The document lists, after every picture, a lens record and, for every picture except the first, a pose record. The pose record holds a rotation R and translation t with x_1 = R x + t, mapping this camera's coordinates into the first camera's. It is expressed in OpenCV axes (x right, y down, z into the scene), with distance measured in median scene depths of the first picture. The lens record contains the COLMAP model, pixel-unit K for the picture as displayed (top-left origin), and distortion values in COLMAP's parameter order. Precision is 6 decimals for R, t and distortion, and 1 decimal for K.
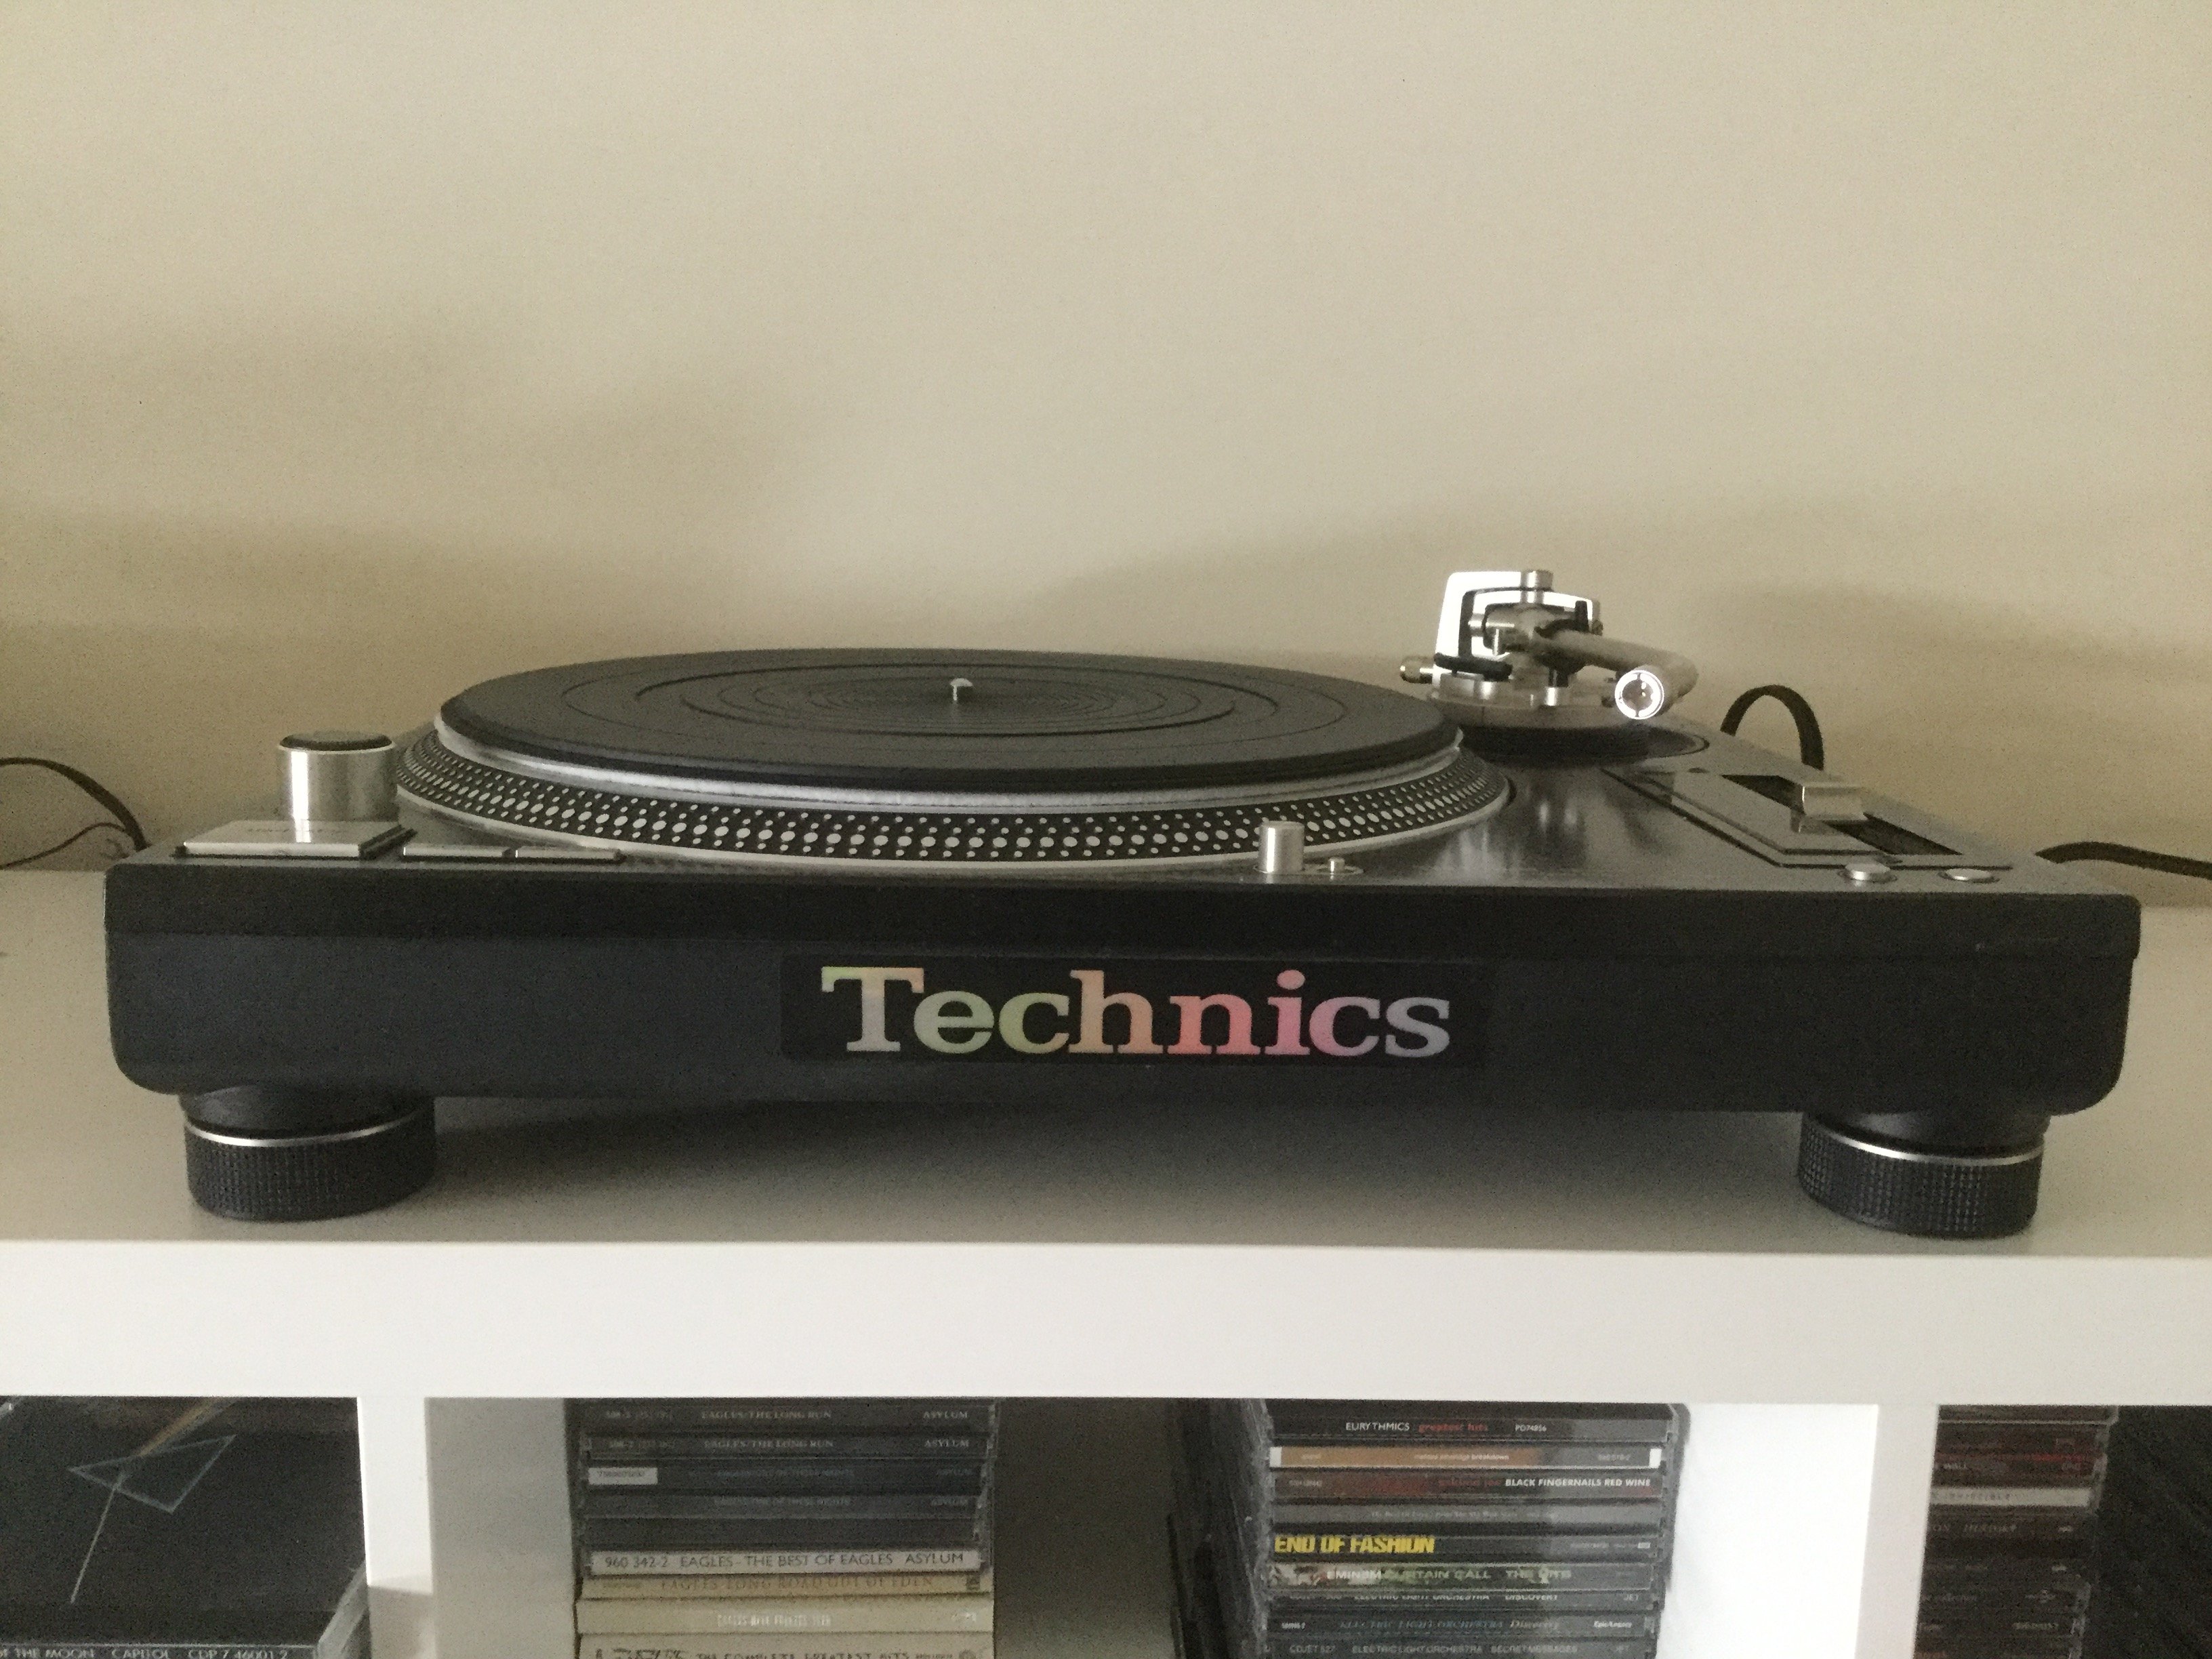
lens RADIAL K [[2032.3, 0, 1106.0], [0, 2032.3, 829.5], [0, 0, 1]] dist [0.010916, -0.008733]
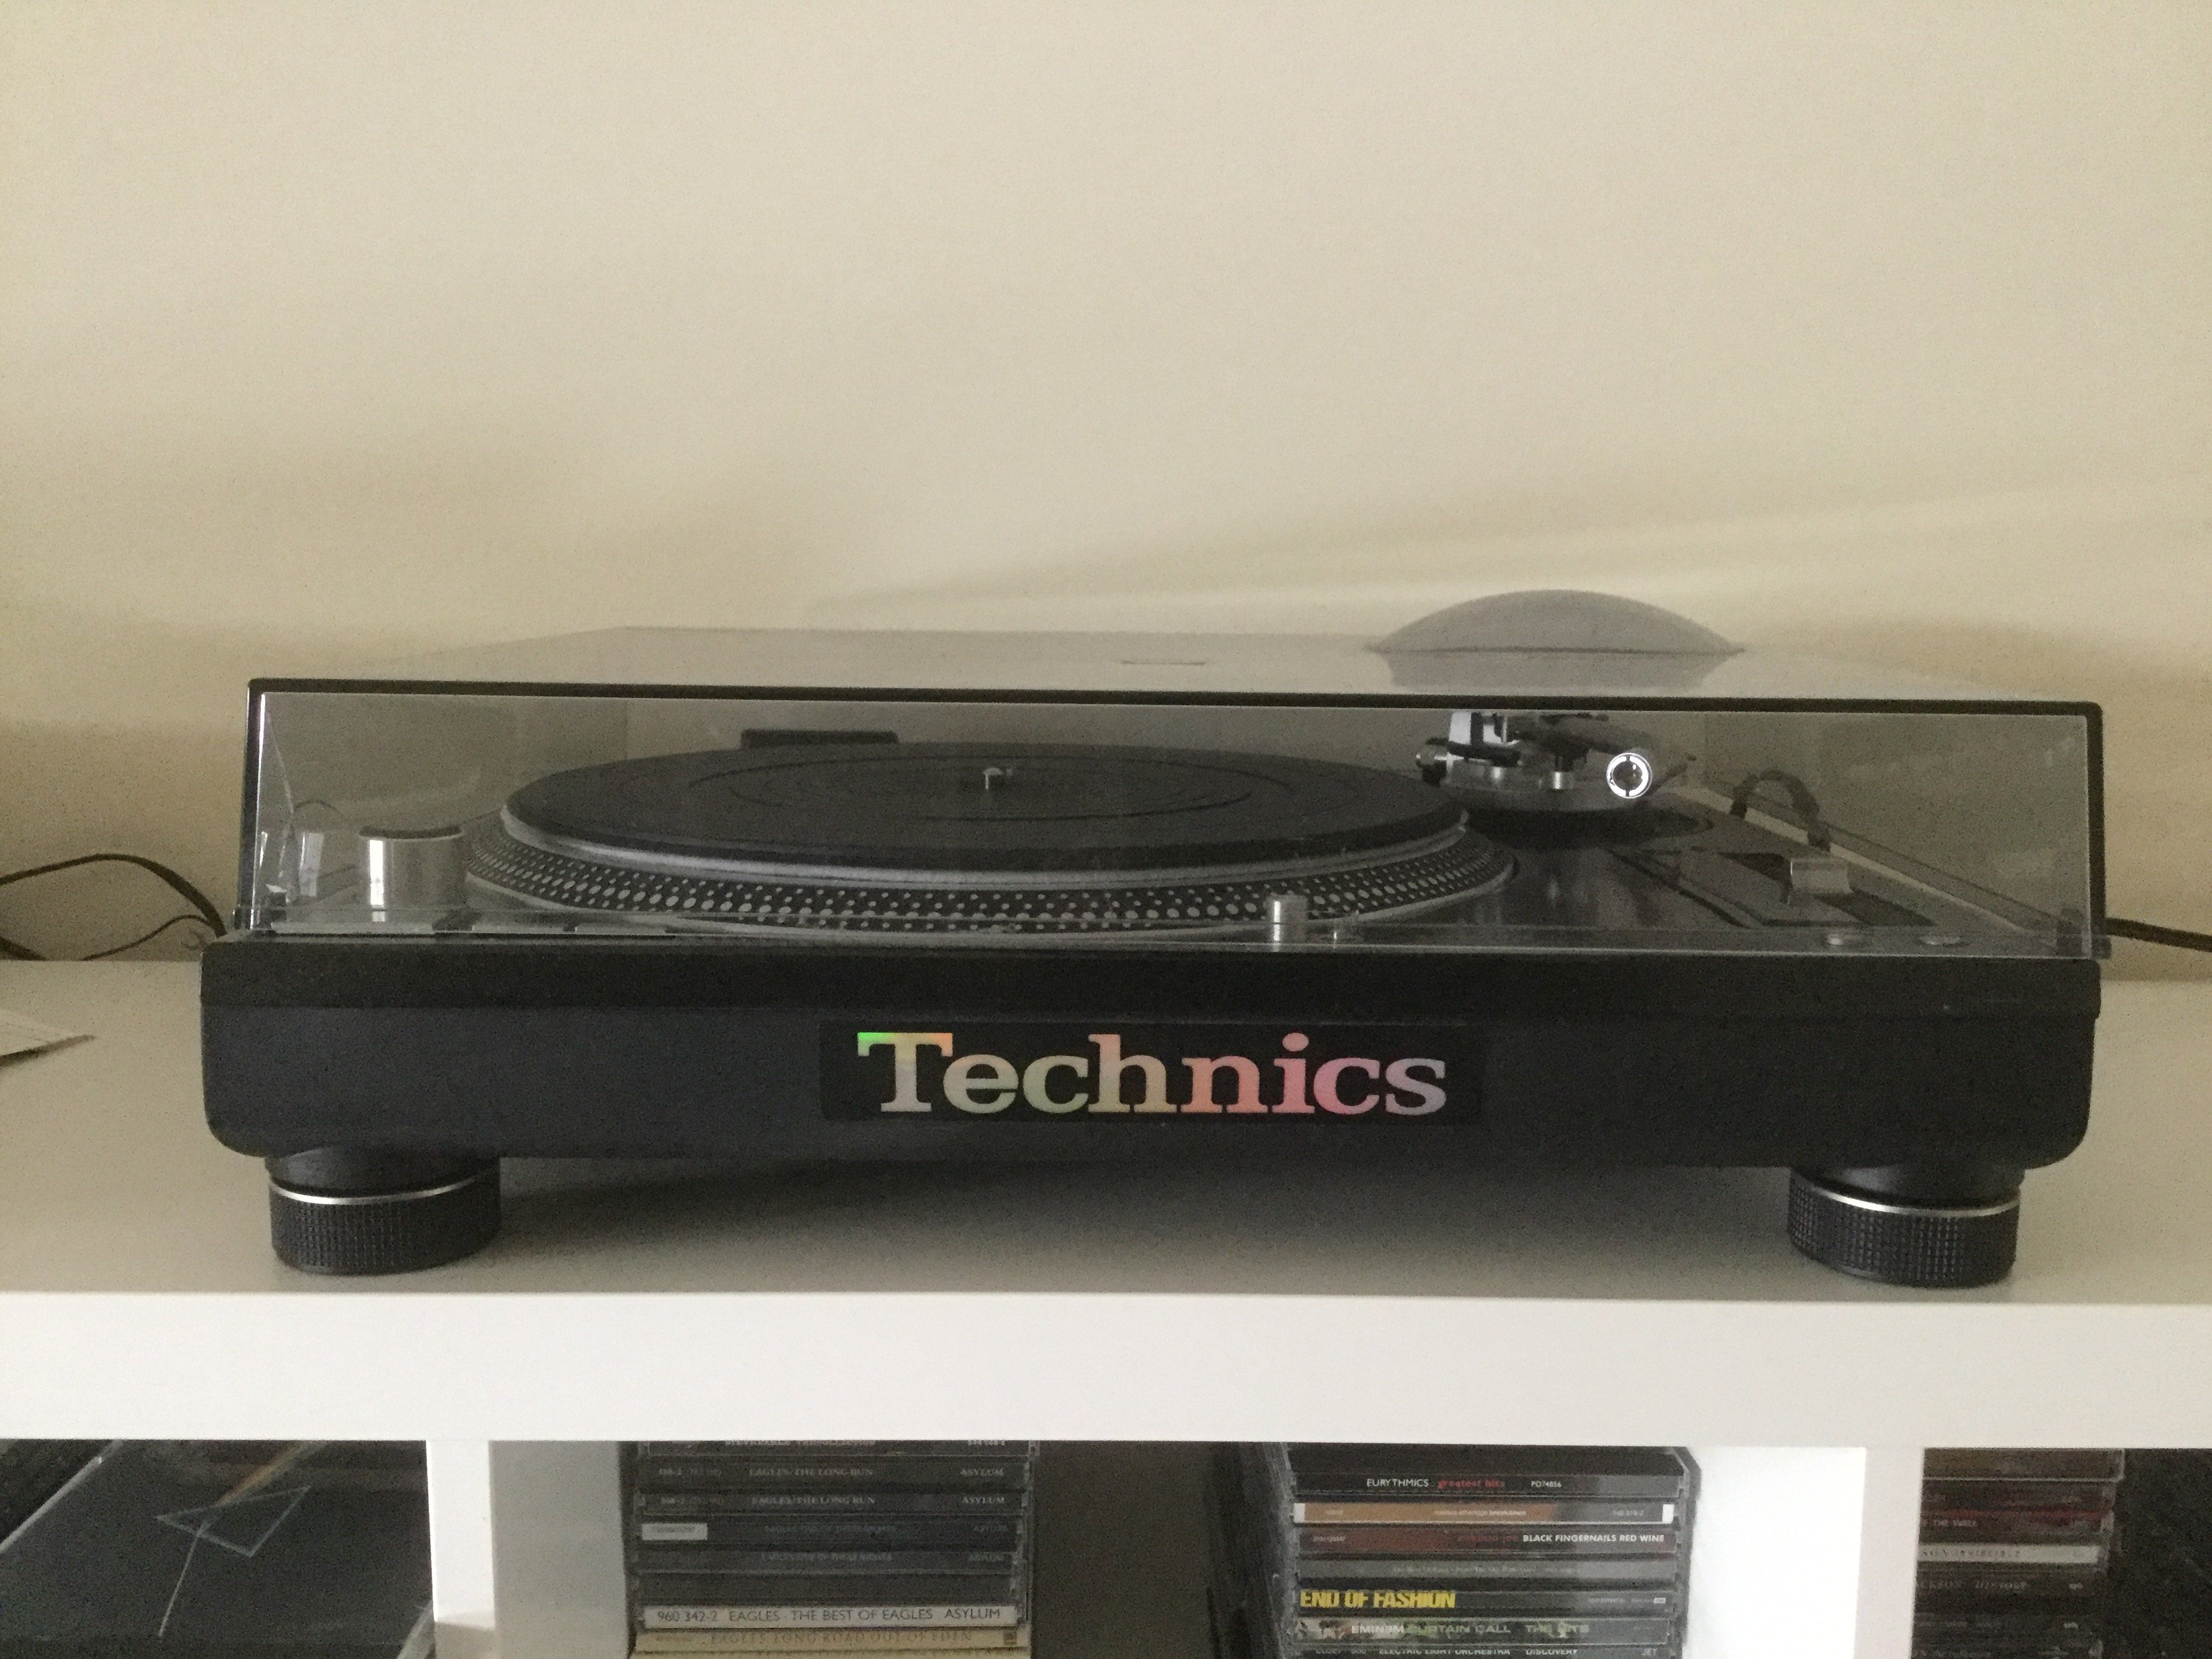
lens RADIAL K [[2032.3, 0, 1106.0], [0, 2032.3, 829.5], [0, 0, 1]] dist [0.010916, -0.008733]
pose [[0.999586, -0.009726, -0.027093, 0.018686], [0.008376, 0.998739, -0.049501, 0.012531], [0.027540, 0.049254, 0.998407, -0.064860]]
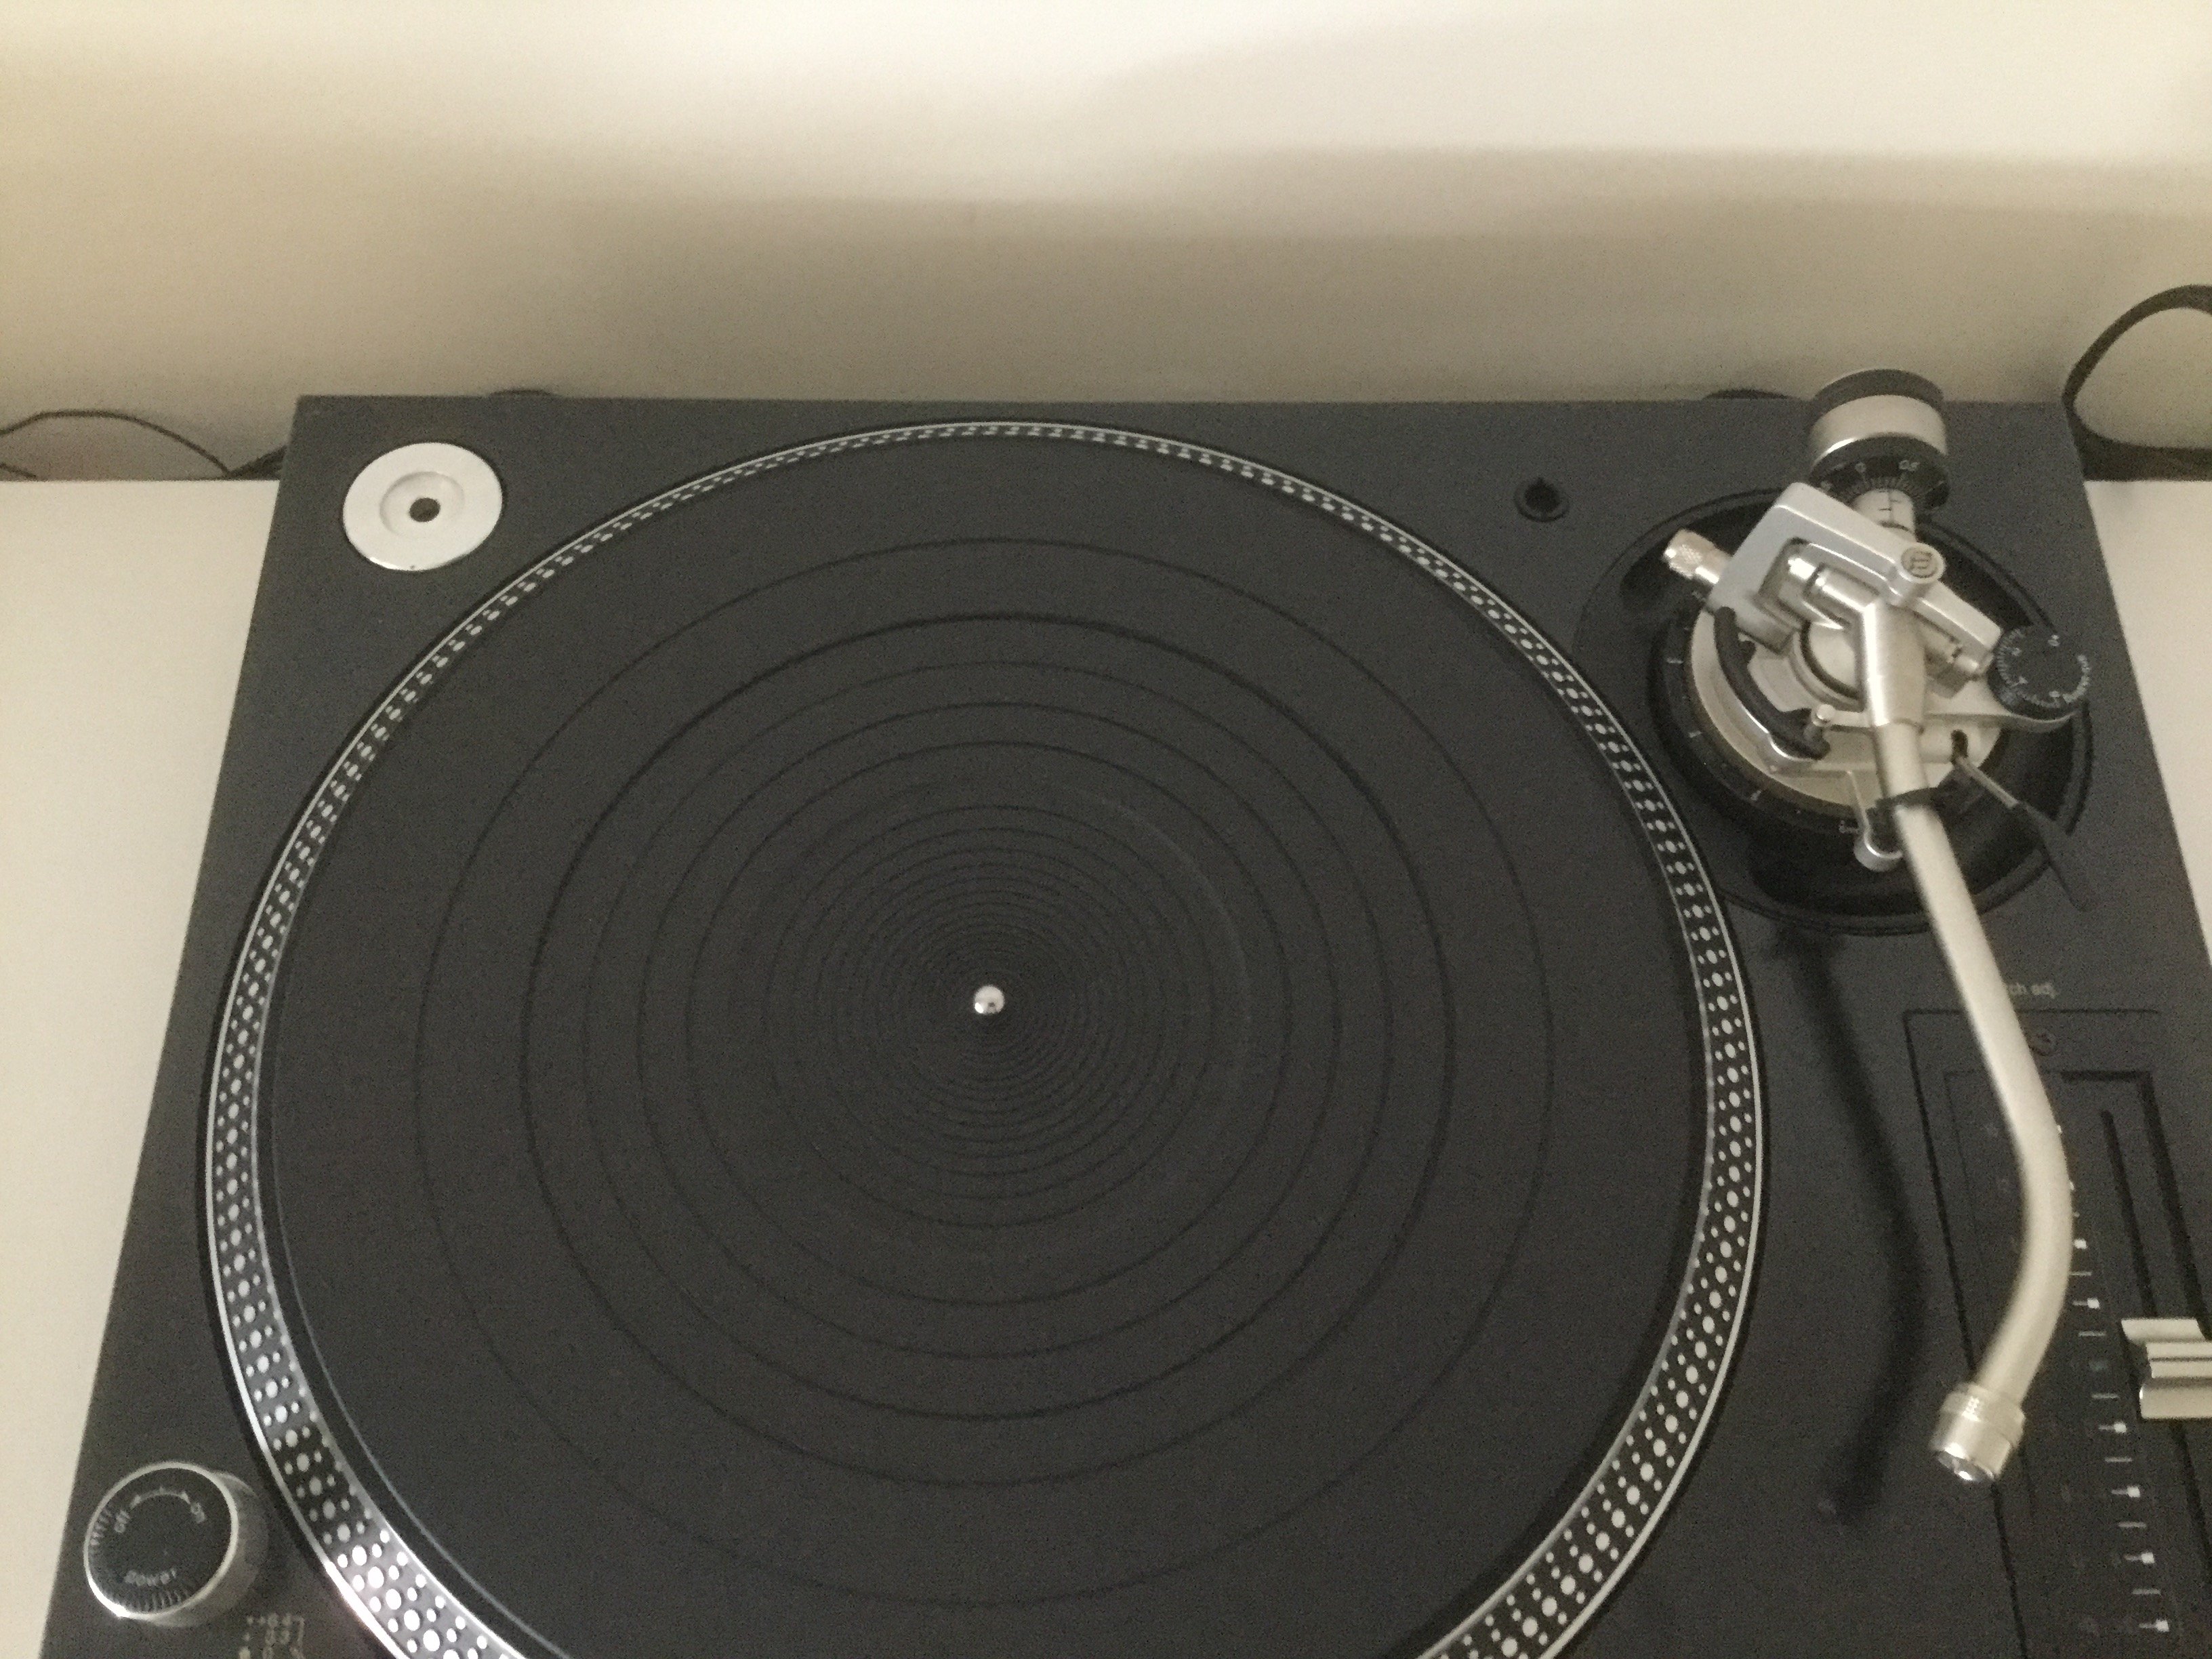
lens RADIAL K [[2018.9, 0, 1106.0], [0, 2018.9, 829.5], [0, 0, 1]] dist [0.026507, -0.074639]
pose [[0.999424, 0.021894, -0.025945, -0.018430], [0.008042, 0.589806, 0.807505, -0.763485], [0.032982, -0.807248, 0.589290, 0.763451]]
